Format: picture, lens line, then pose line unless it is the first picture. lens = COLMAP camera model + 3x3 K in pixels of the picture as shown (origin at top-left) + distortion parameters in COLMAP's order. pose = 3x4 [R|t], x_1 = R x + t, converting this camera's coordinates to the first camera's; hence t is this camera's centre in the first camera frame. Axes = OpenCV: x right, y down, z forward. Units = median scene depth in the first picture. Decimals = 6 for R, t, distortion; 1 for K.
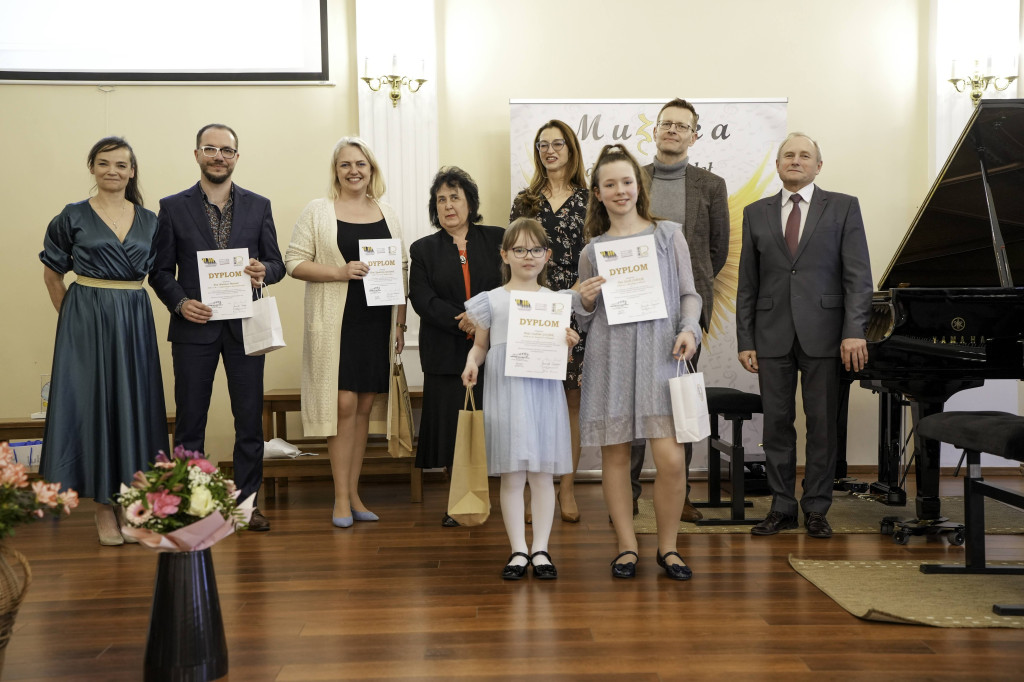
lens RADIAL K [[1350.7, 0, 511.9], [0, 1350.7, 340.6], [0, 0, 1]] dist [0.052280, 0.566634]
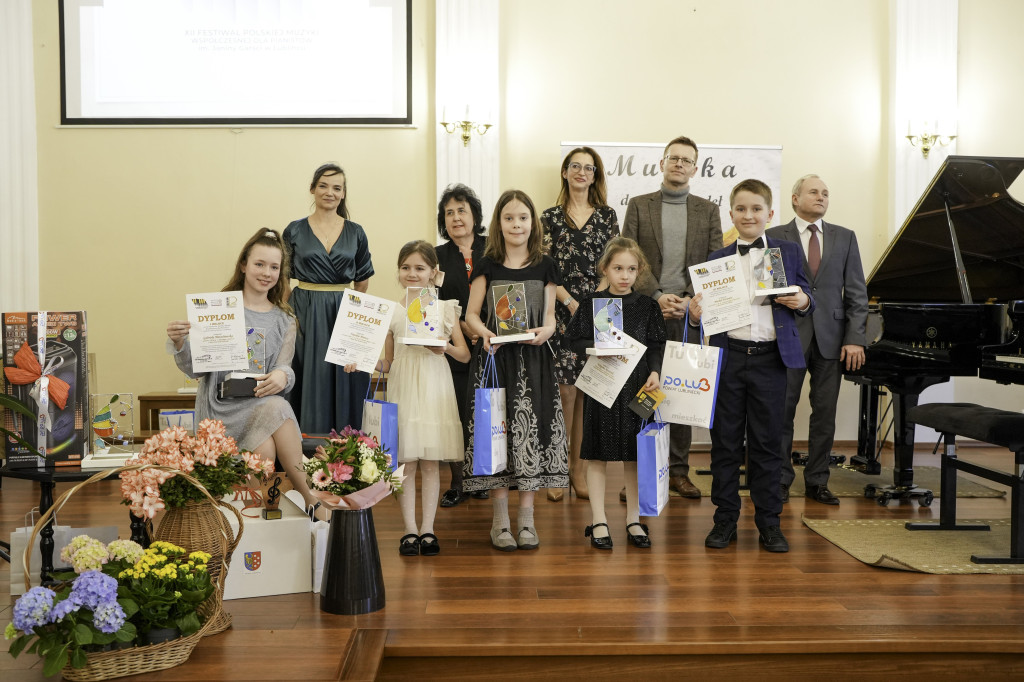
lens RADIAL K [[1099.6, 0, 501.9], [0, 1099.6, 339.6], [0, 0, 1]] dist [-0.094081, 0.230156]
pose [[0.999866, 0.016206, 0.002308, -0.076710], [-0.016230, 0.999810, 0.010790, -0.010453], [-0.002133, -0.010826, 0.999939, -0.004908]]
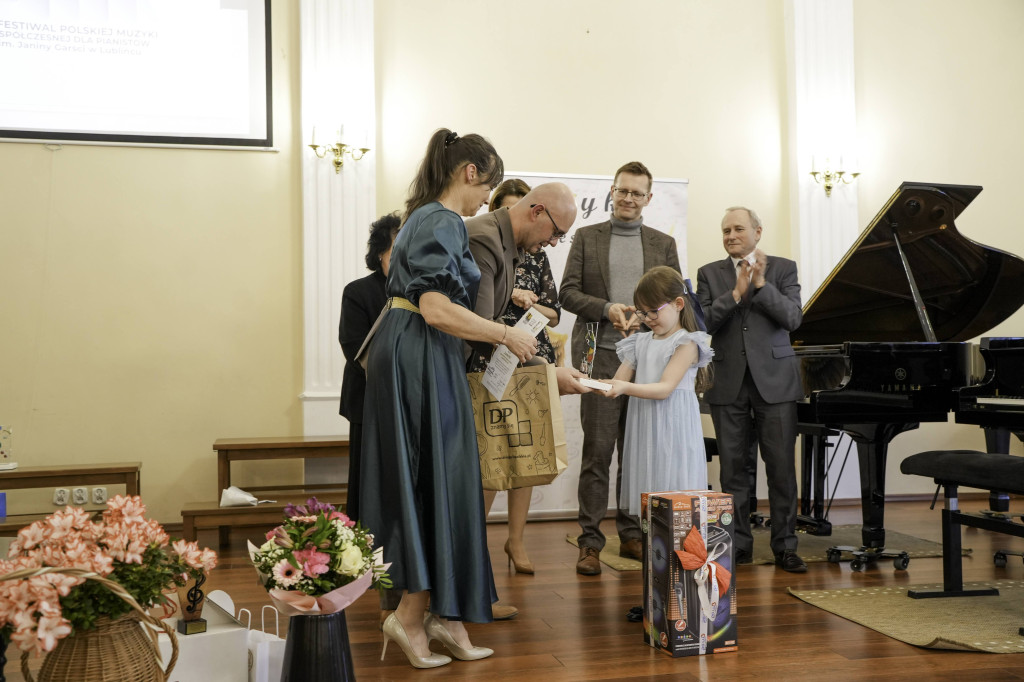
lens RADIAL K [[1121.2, 0, 513.7], [0, 1121.2, 339.3], [0, 0, 1]] dist [-0.071909, 0.341263]
pose [[0.978226, 0.009213, 0.207336, -0.192551], [0.001830, 0.998593, -0.053006, 0.008158], [-0.207532, 0.052231, 0.976833, 0.166728]]
